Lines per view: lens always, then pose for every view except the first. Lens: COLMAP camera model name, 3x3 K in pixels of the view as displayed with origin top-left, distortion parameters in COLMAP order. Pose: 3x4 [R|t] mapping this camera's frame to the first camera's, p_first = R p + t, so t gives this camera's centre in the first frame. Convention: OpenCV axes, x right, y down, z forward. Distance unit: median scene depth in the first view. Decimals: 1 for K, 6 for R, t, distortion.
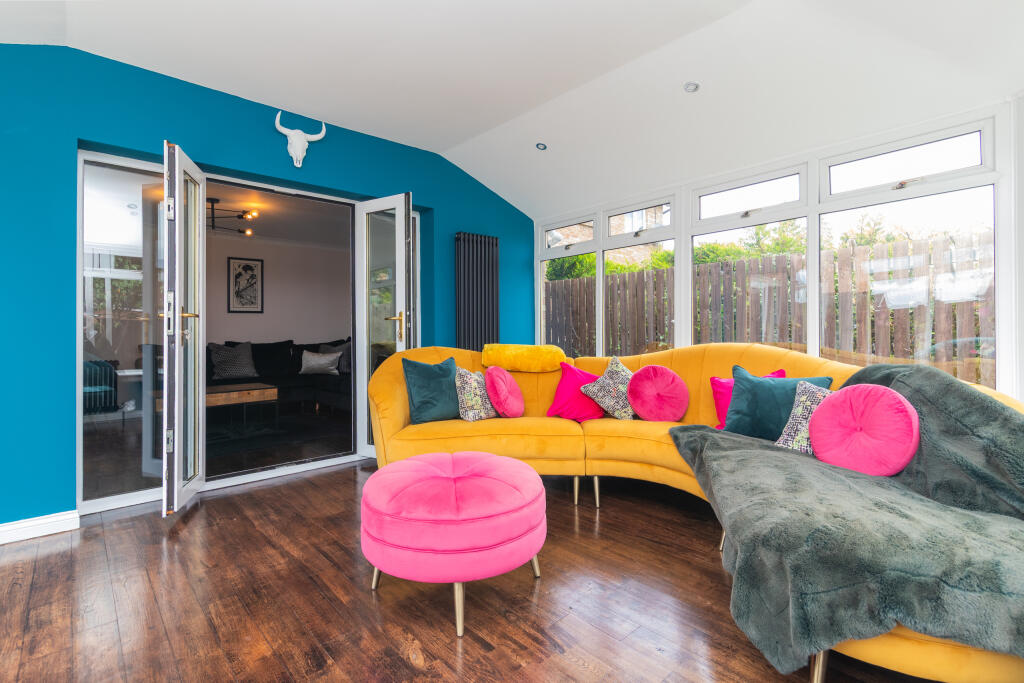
lens RADIAL K [[471.9, 0, 511.3], [0, 471.9, 326.7], [0, 0, 1]] dist [0.000686, 0.000170]
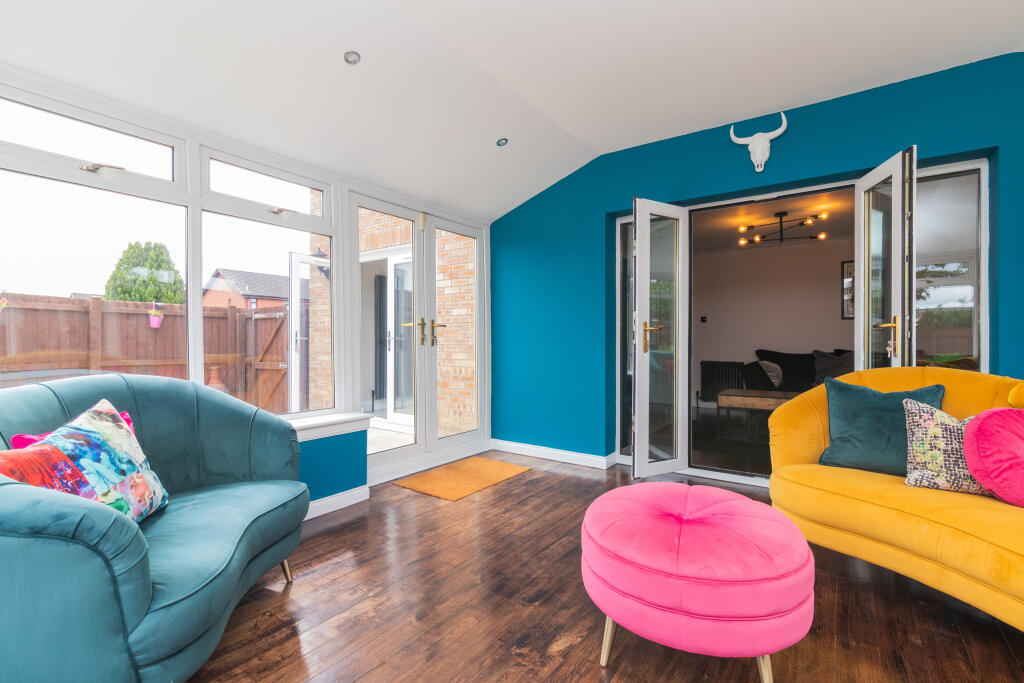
lens RADIAL K [[469.4, 0, 525.5], [0, 469.4, 341.1], [0, 0, 1]] dist [-0.000184, -0.000137]
pose [[0.226543, 0.012470, -0.973921, 0.385884], [0.007410, 0.999867, 0.014526, -0.009025], [0.973973, -0.010508, 0.226421, 0.317869]]
